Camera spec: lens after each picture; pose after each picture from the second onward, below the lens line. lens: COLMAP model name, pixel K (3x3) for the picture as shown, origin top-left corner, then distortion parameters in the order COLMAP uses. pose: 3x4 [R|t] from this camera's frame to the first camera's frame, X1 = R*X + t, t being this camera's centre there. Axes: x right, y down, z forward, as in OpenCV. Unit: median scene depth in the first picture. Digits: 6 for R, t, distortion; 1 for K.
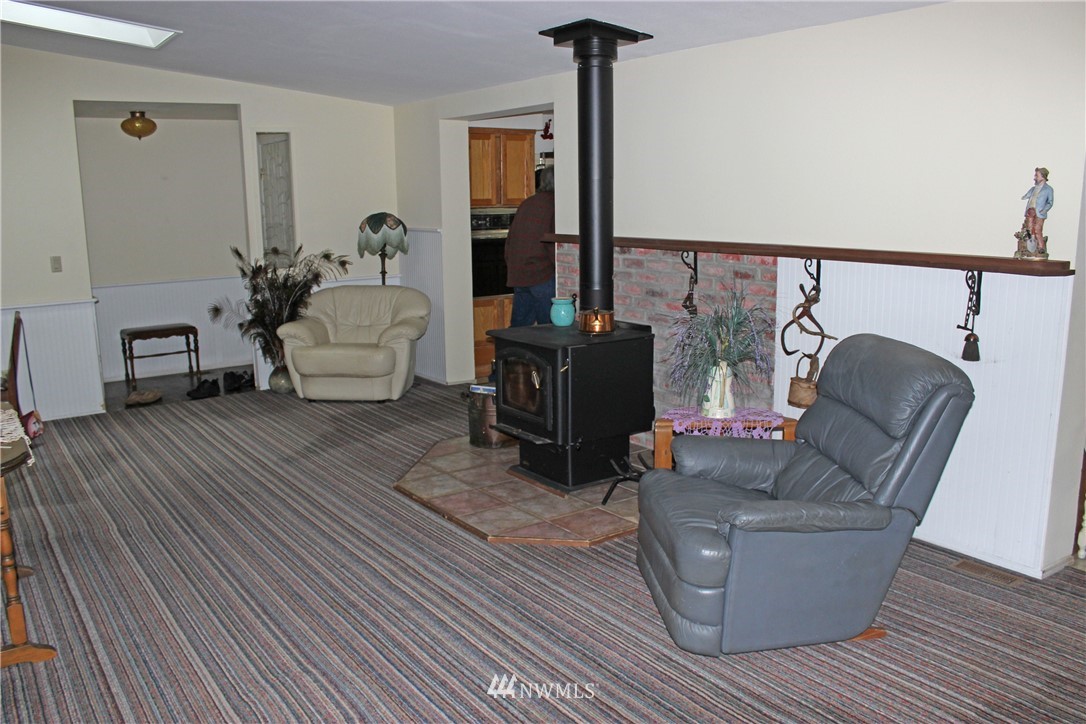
lens RADIAL K [[915.0, 0, 548.5], [0, 915.0, 359.9], [0, 0, 1]] dist [-0.089888, 0.020005]
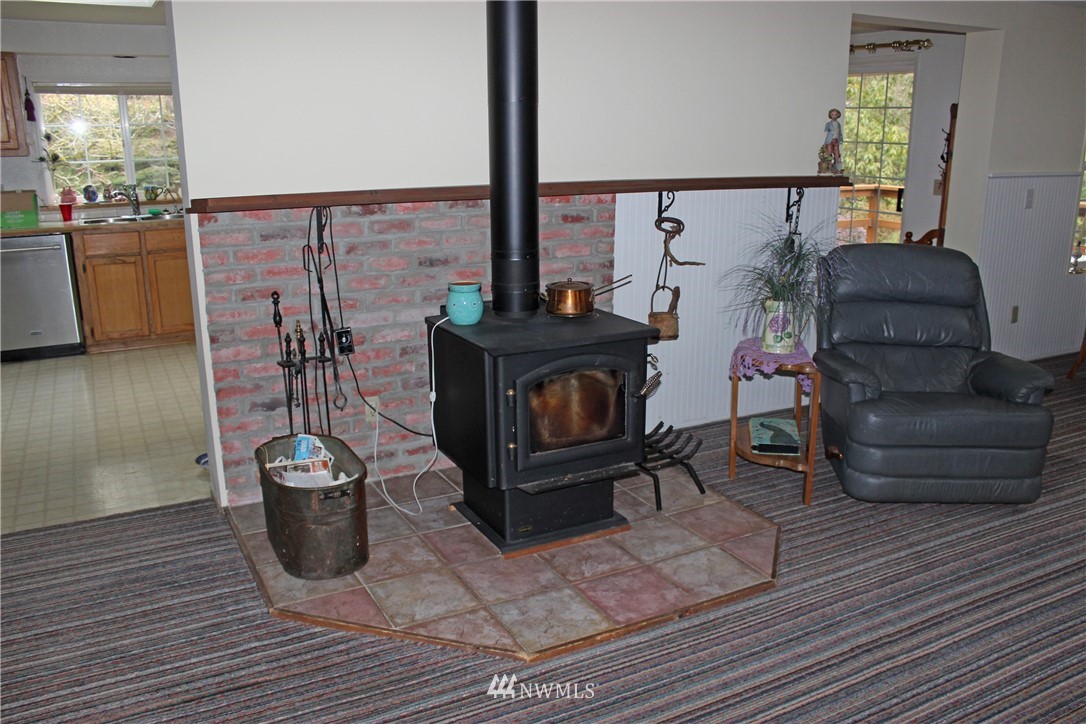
lens RADIAL K [[915.0, 0, 548.3], [0, 915.0, 373.5], [0, 0, 1]] dist [-0.089888, 0.020005]
pose [[0.125199, -0.250753, 0.959921, -0.673338], [0.177497, 0.957585, 0.226993, -0.154486], [-0.976125, 0.141963, 0.164397, 0.901983]]
